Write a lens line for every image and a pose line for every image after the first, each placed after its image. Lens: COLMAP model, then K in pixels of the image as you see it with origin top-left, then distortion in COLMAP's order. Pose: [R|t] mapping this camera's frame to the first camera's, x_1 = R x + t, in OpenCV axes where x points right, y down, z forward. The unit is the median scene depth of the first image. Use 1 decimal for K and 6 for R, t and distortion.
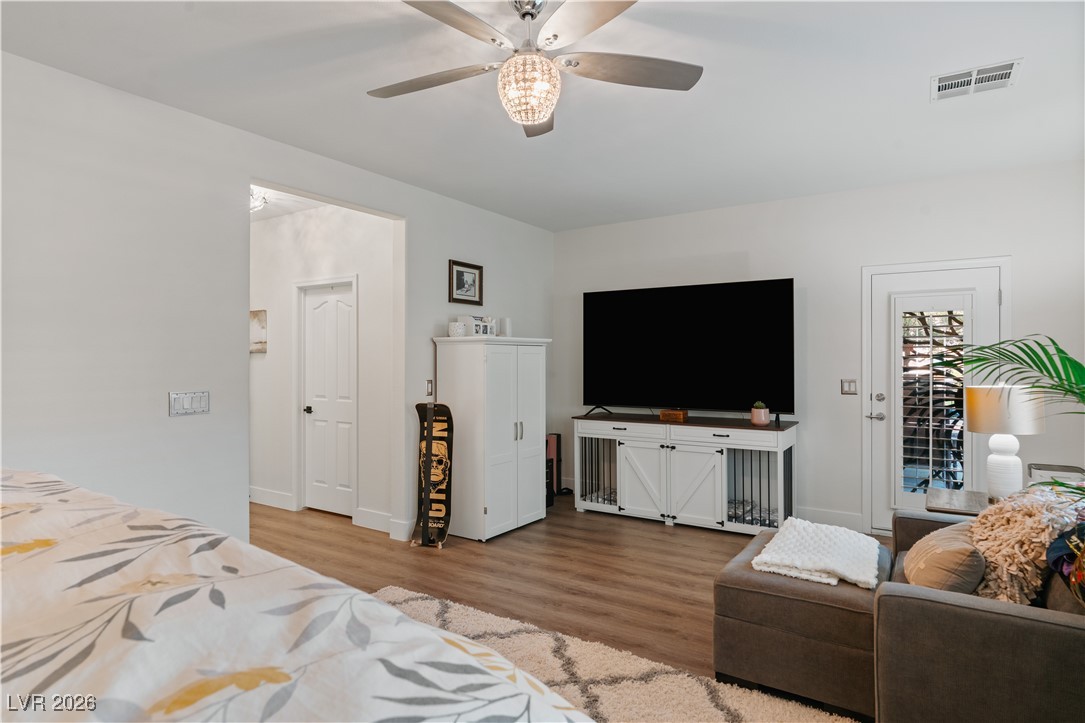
lens RADIAL K [[632.7, 0, 538.8], [0, 632.7, 359.0], [0, 0, 1]] dist [0.020678, -0.002175]
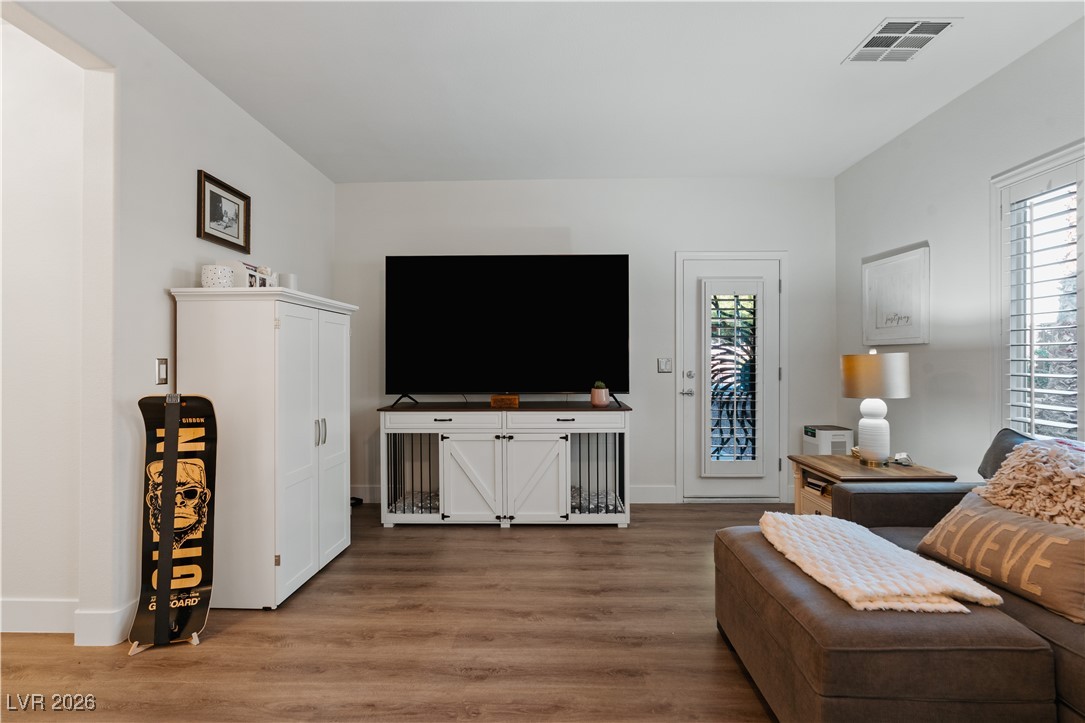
lens RADIAL K [[508.5, 0, 548.1], [0, 508.5, 356.8], [0, 0, 1]] dist [-0.002995, 0.003054]
pose [[0.842101, 0.003580, 0.539308, -0.127051], [0.002117, 0.999948, -0.009943, 0.038069], [-0.539315, 0.009515, 0.842050, 0.403676]]
